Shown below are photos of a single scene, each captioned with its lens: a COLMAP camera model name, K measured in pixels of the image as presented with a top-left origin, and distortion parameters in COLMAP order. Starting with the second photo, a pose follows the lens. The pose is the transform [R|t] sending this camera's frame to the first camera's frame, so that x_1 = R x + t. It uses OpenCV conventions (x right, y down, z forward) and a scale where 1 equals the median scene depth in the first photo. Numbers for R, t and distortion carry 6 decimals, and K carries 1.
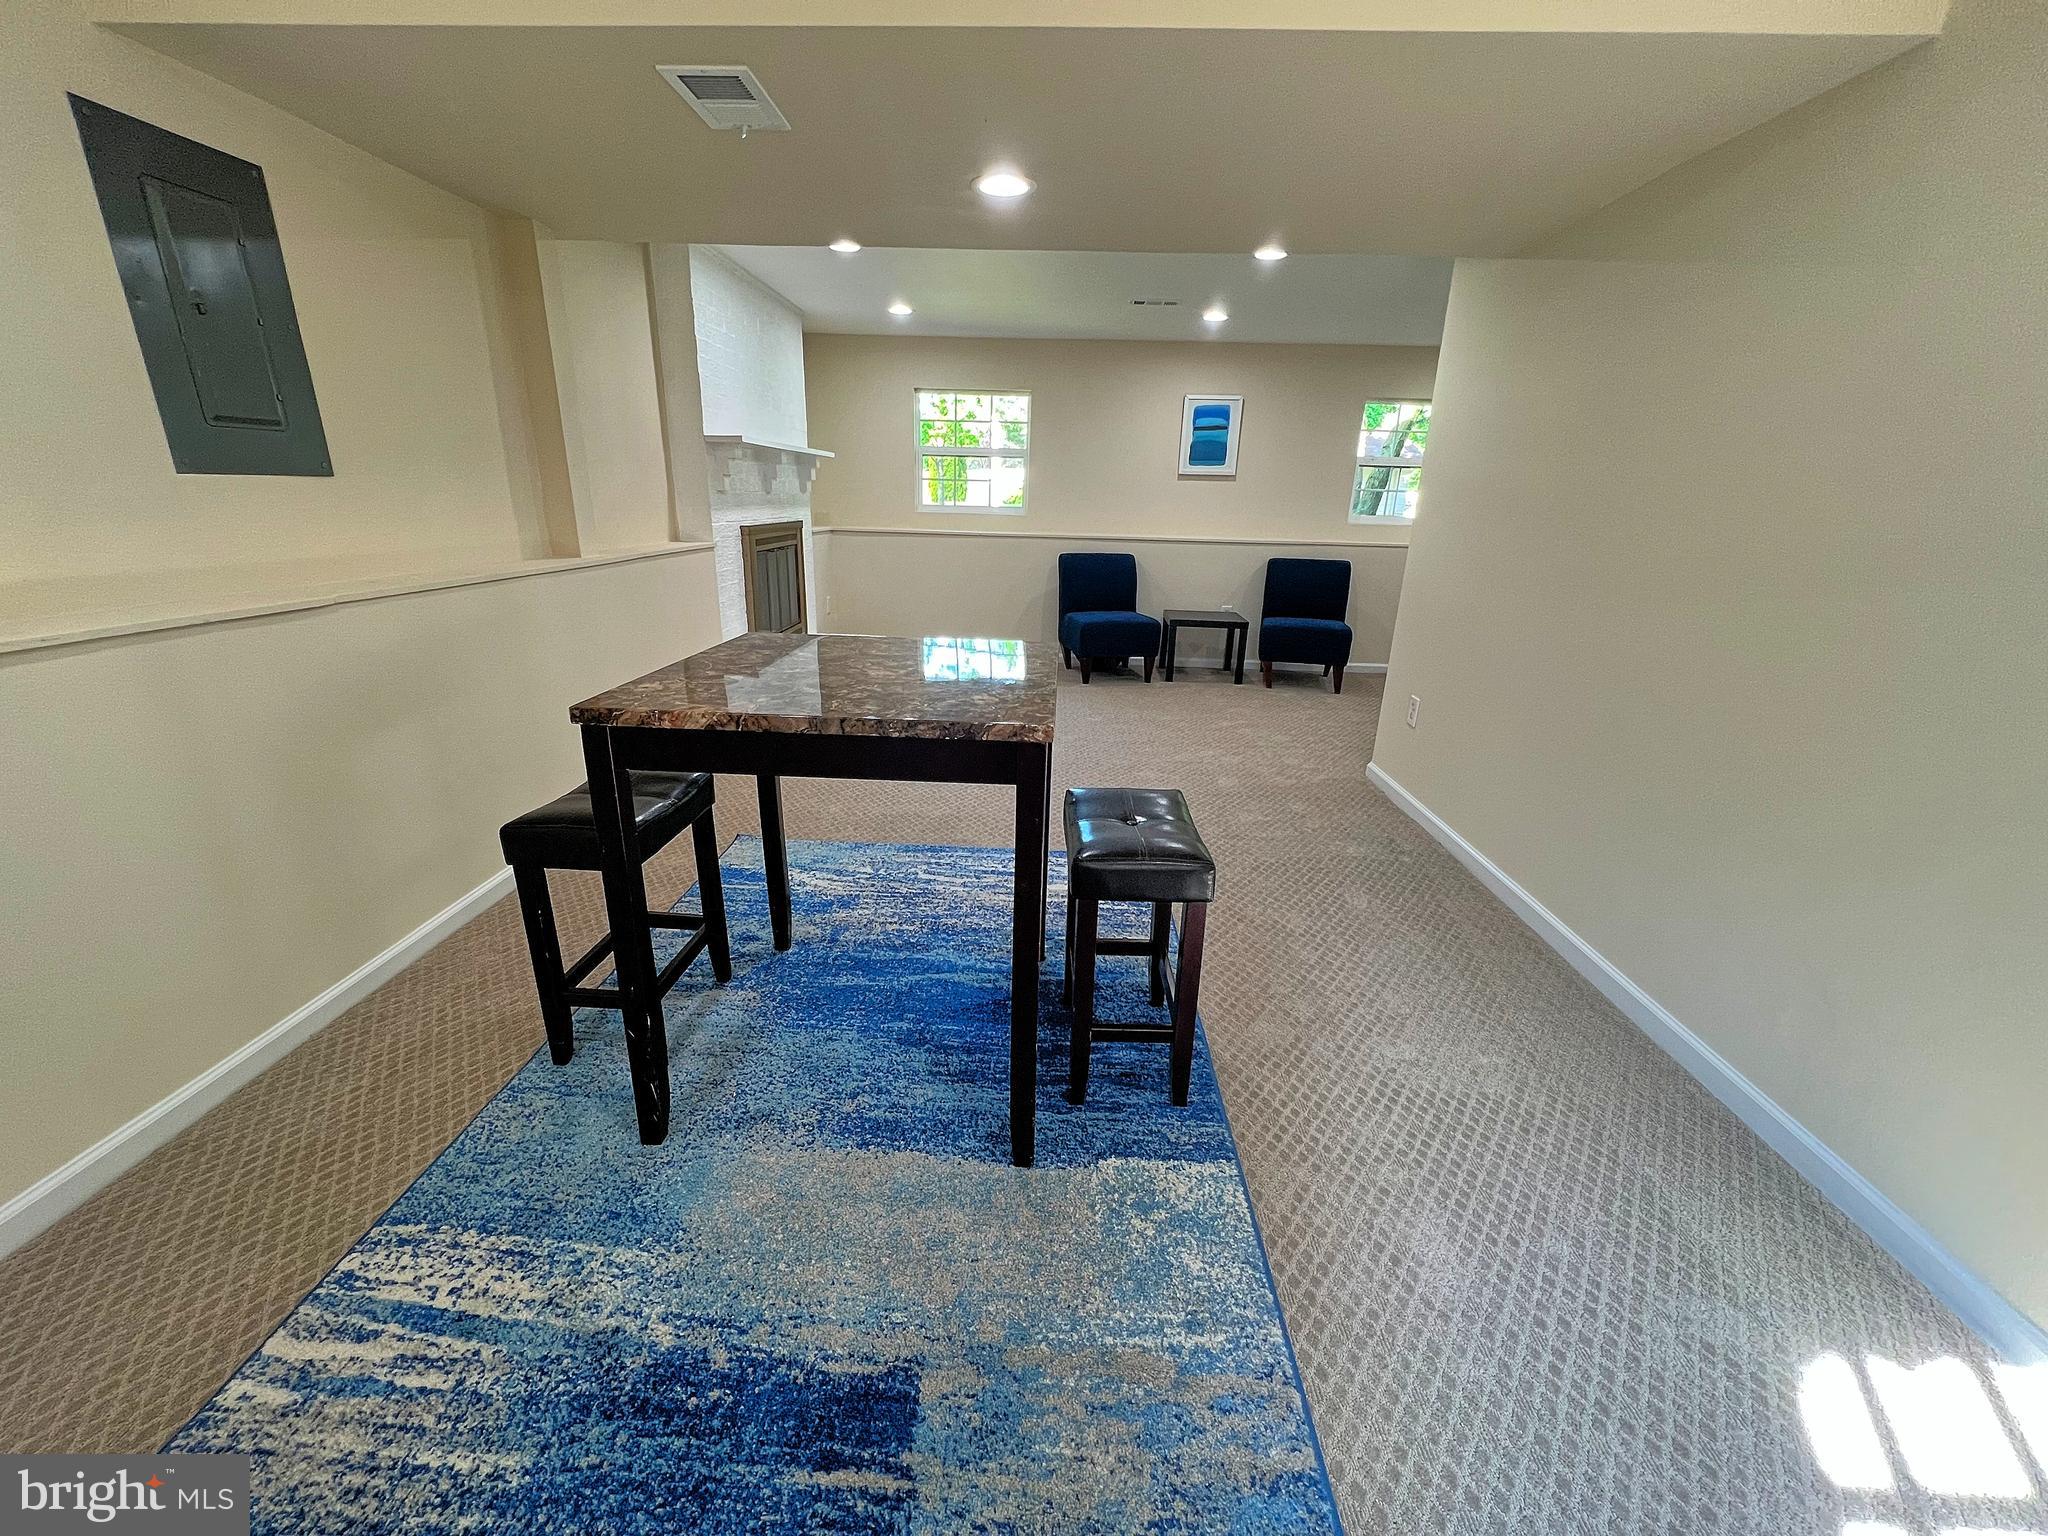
lens RADIAL K [[816.2, 0, 1017.5], [0, 816.2, 766.8], [0, 0, 1]] dist [0.001663, -0.000101]
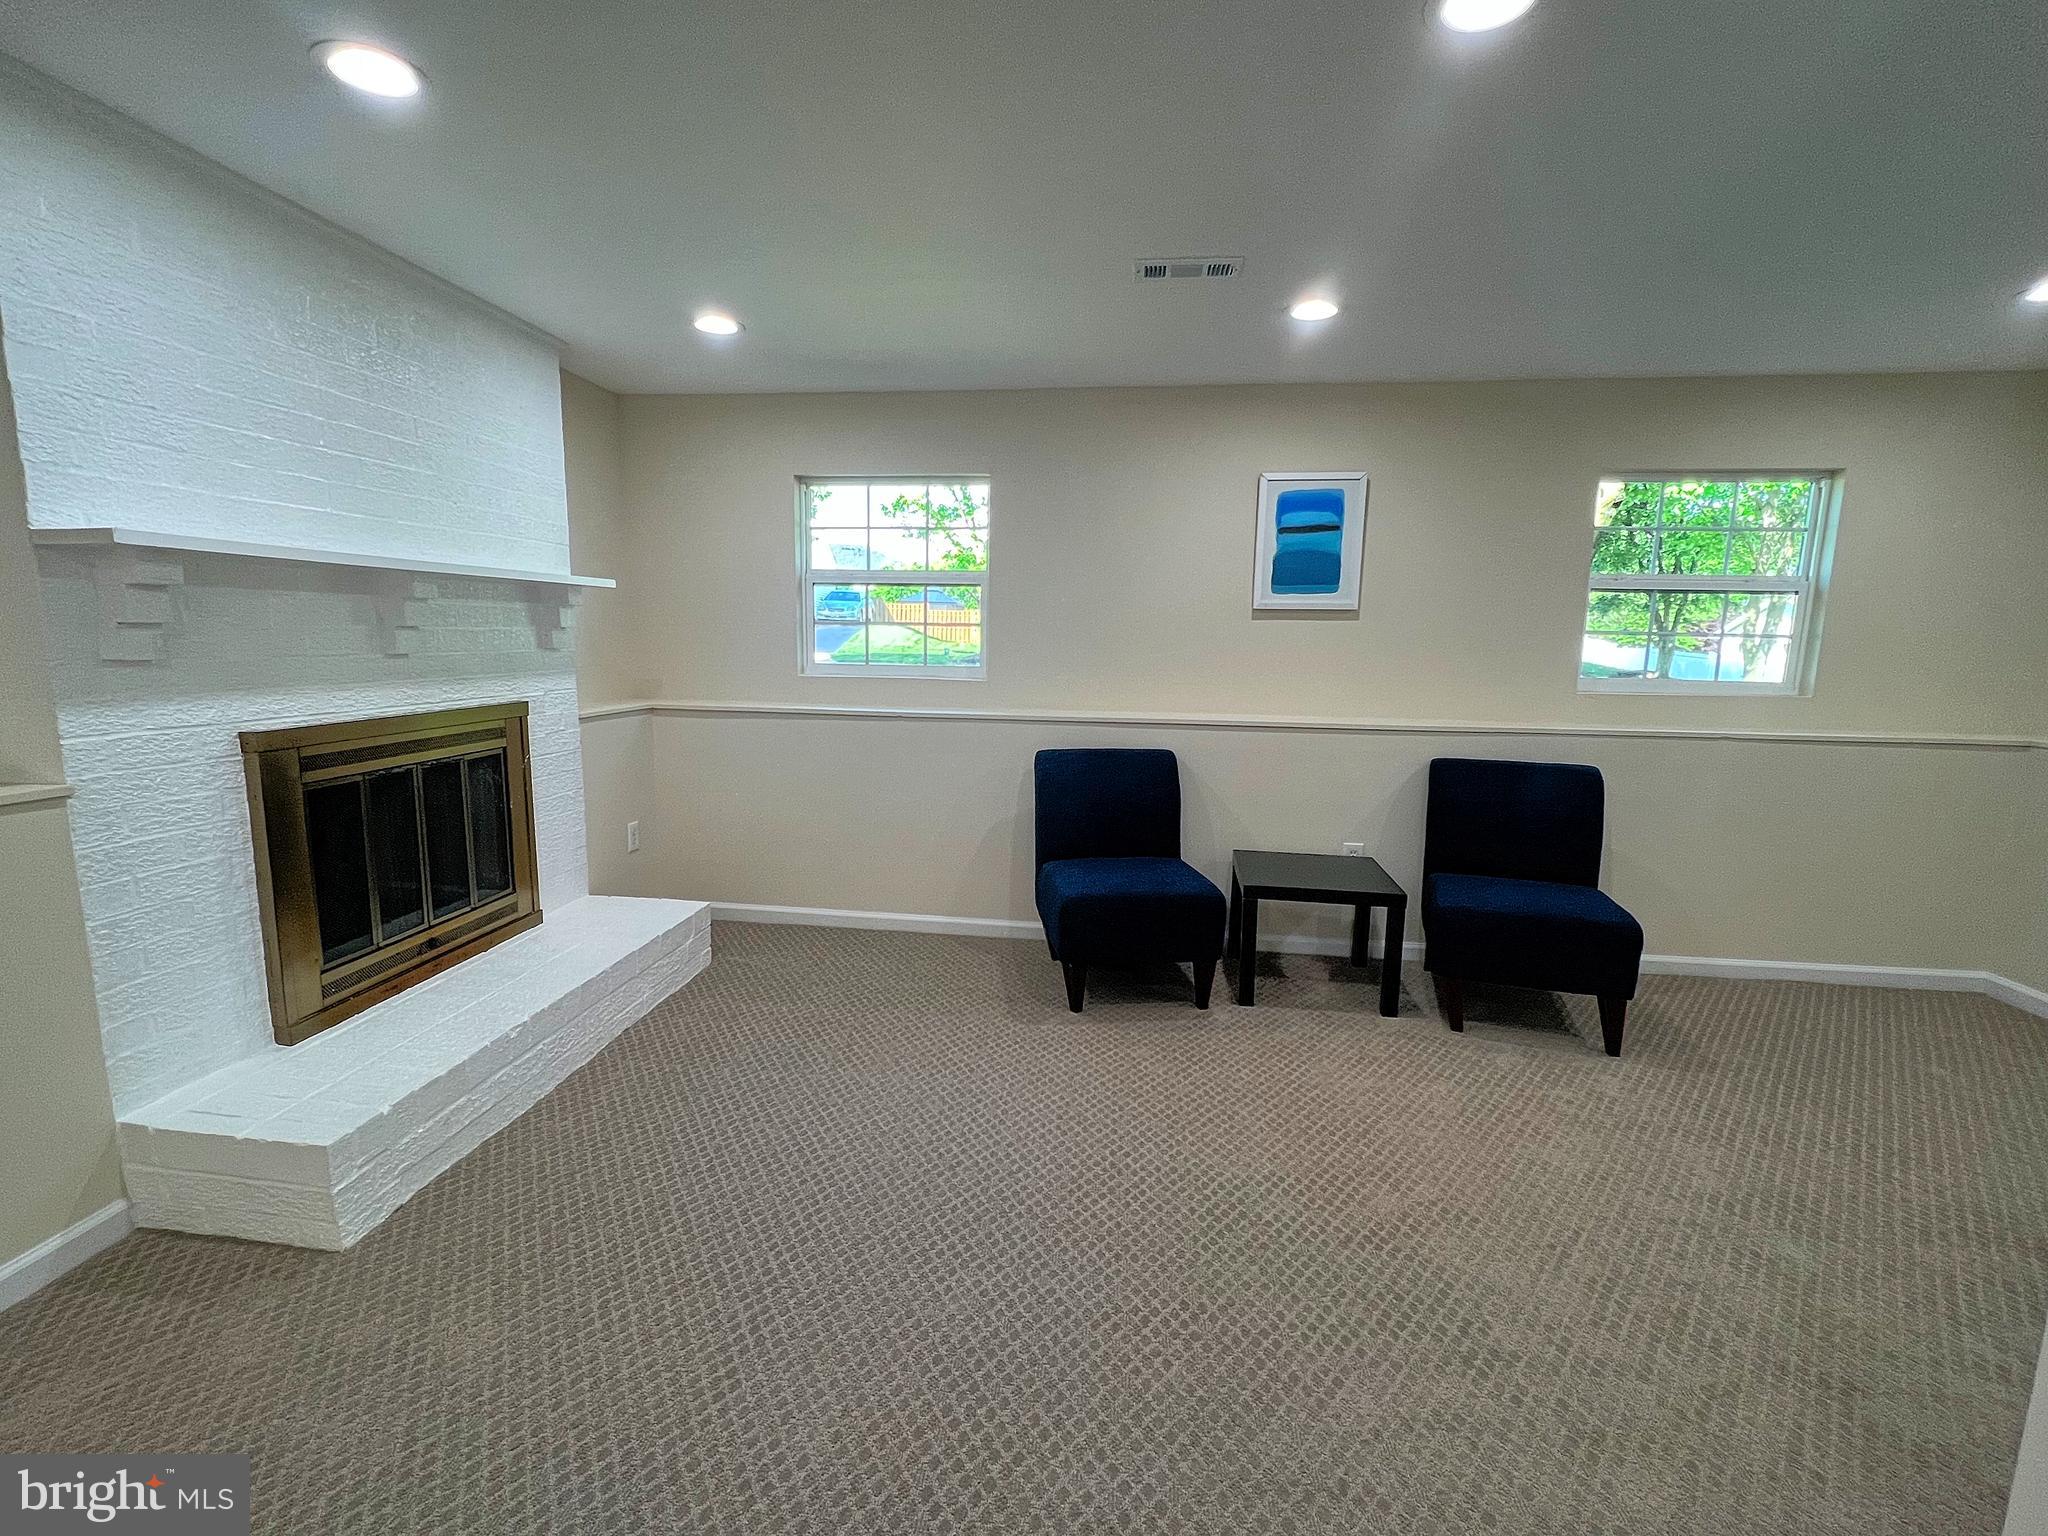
lens RADIAL K [[947.6, 0, 1024.0], [0, 947.6, 768.0], [0, 0, 1]] dist [0.030382, -0.000114]
pose [[0.997314, -0.000175, -0.073248, 0.092227], [-0.012796, 0.984203, -0.176579, -0.141253], [0.072122, 0.177042, 0.981557, 0.387292]]
